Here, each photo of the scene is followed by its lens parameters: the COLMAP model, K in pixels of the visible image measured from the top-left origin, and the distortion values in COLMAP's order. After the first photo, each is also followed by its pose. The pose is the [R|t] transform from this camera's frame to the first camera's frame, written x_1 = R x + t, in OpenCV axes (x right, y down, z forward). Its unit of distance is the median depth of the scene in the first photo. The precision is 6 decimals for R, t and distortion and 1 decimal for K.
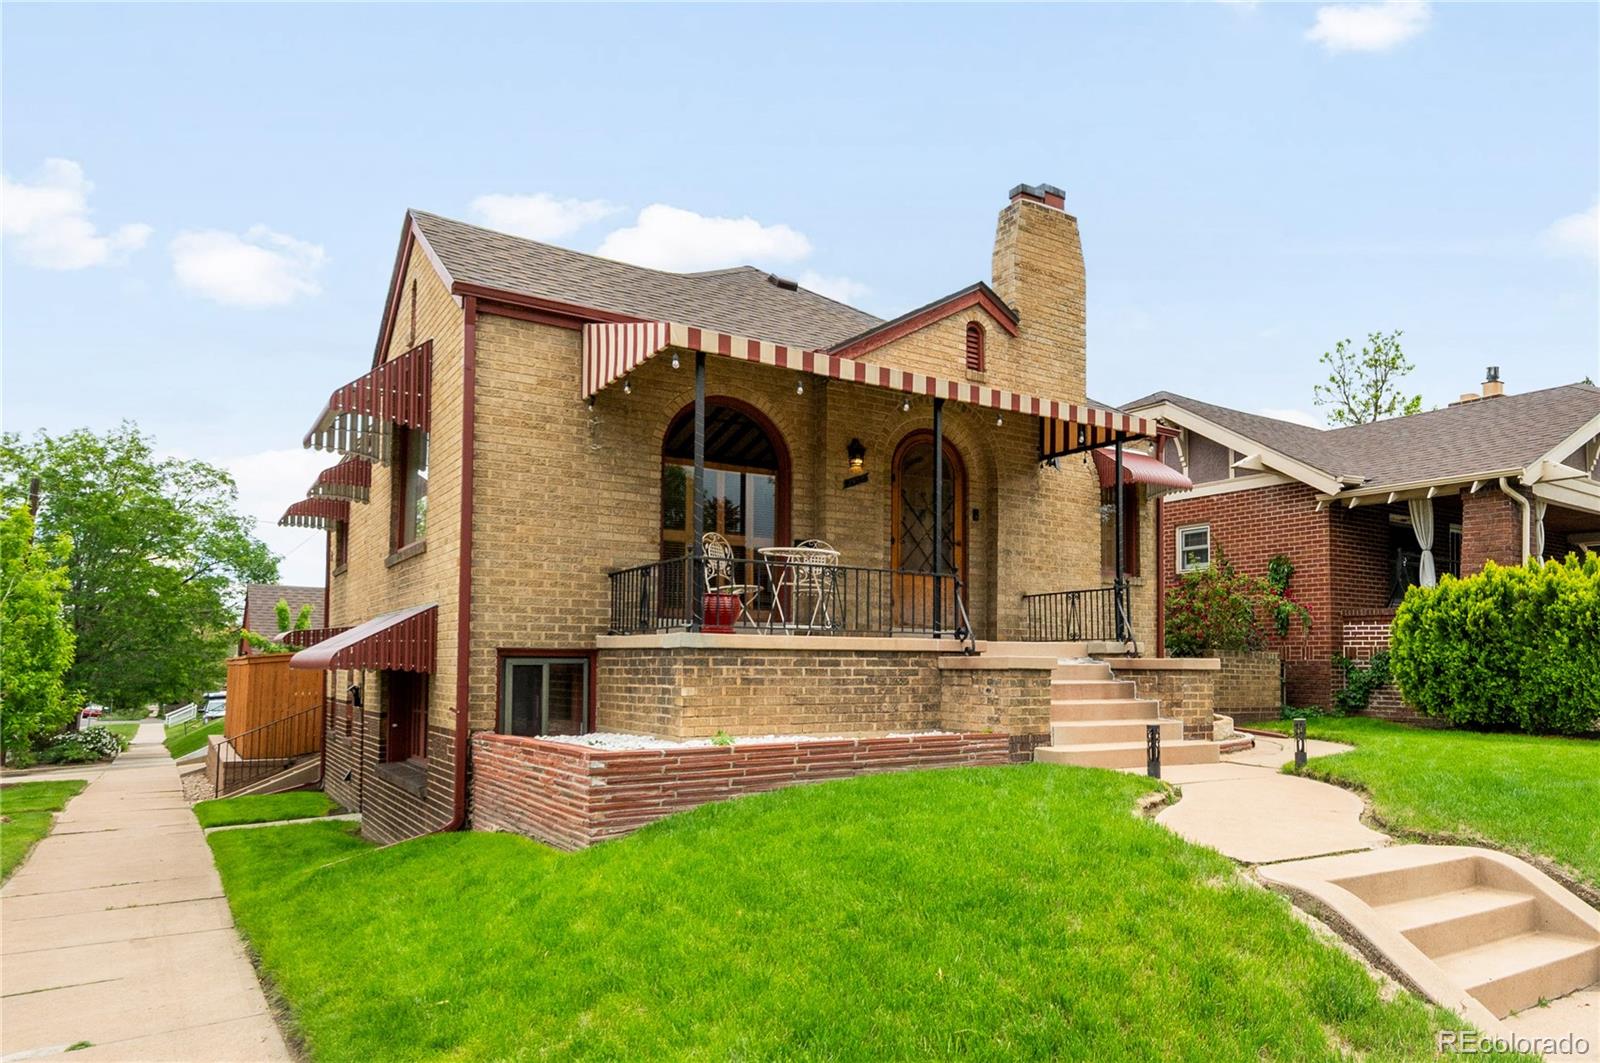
lens RADIAL K [[668.5, 0, 796.9], [0, 668.5, 639.4], [0, 0, 1]] dist [0.000982, 0.000158]
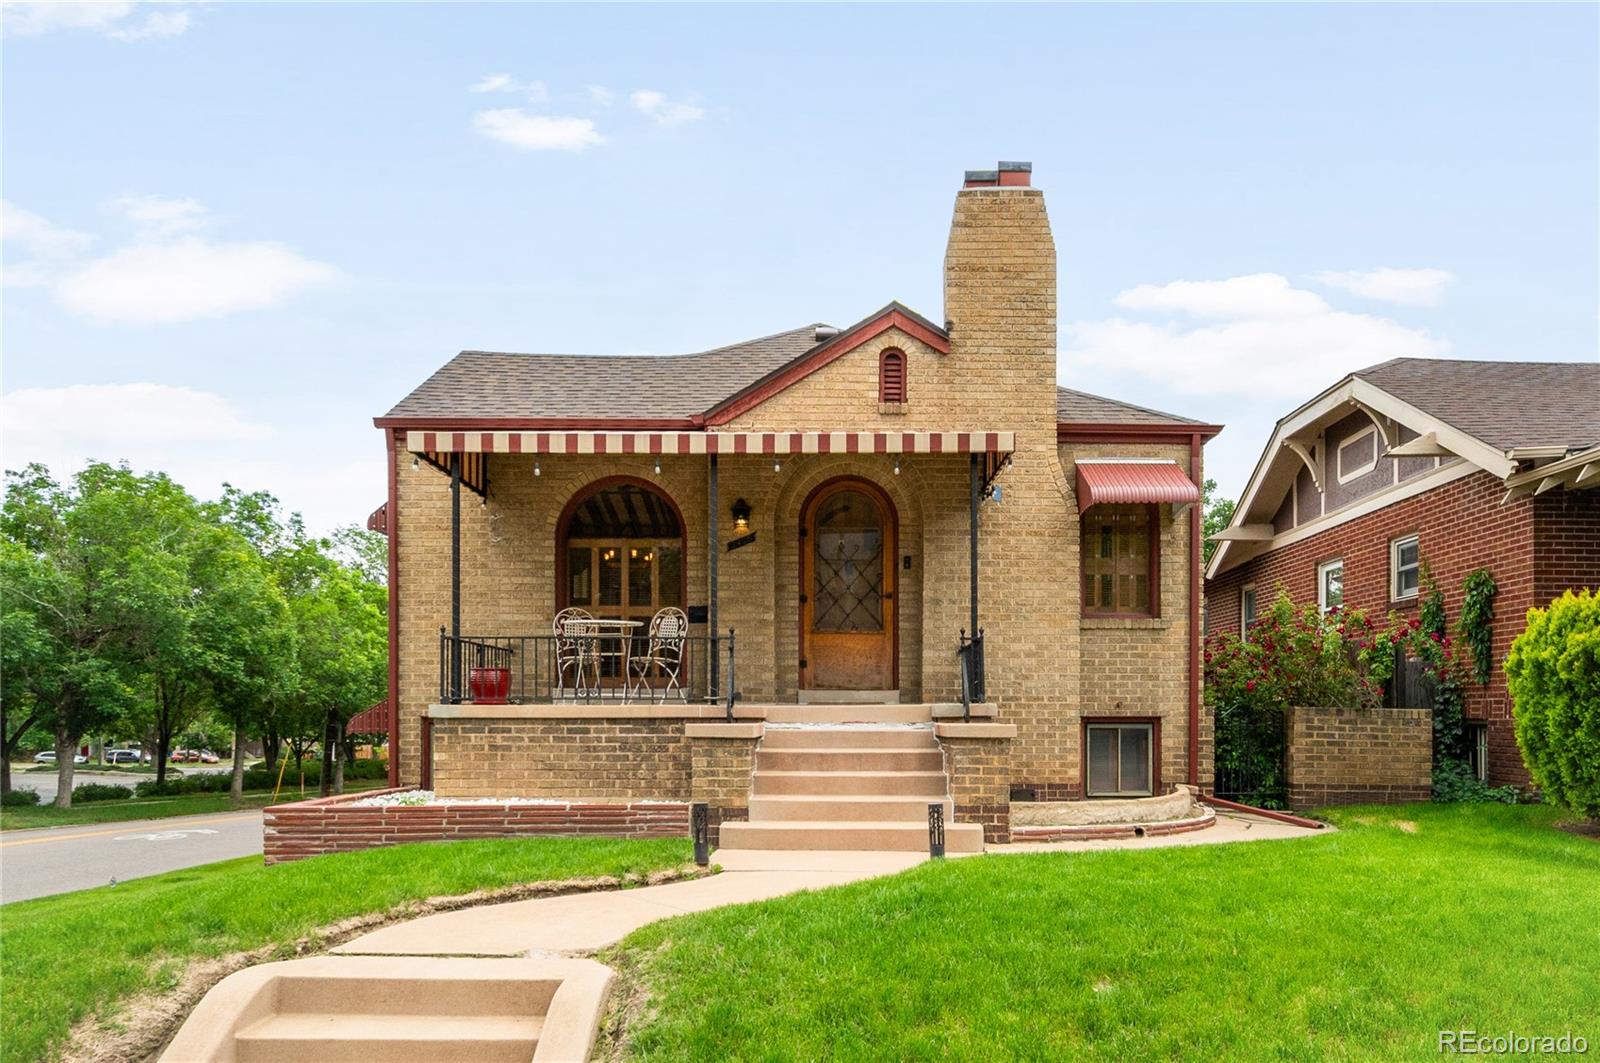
lens RADIAL K [[674.6, 0, 860.5], [0, 674.6, 713.8], [0, 0, 1]] dist [-0.000144, -0.000099]
pose [[0.925080, -0.008084, -0.379685, 0.692599], [0.018639, 0.999535, 0.024131, -0.006481], [0.379314, -0.029400, 0.924801, 0.159455]]
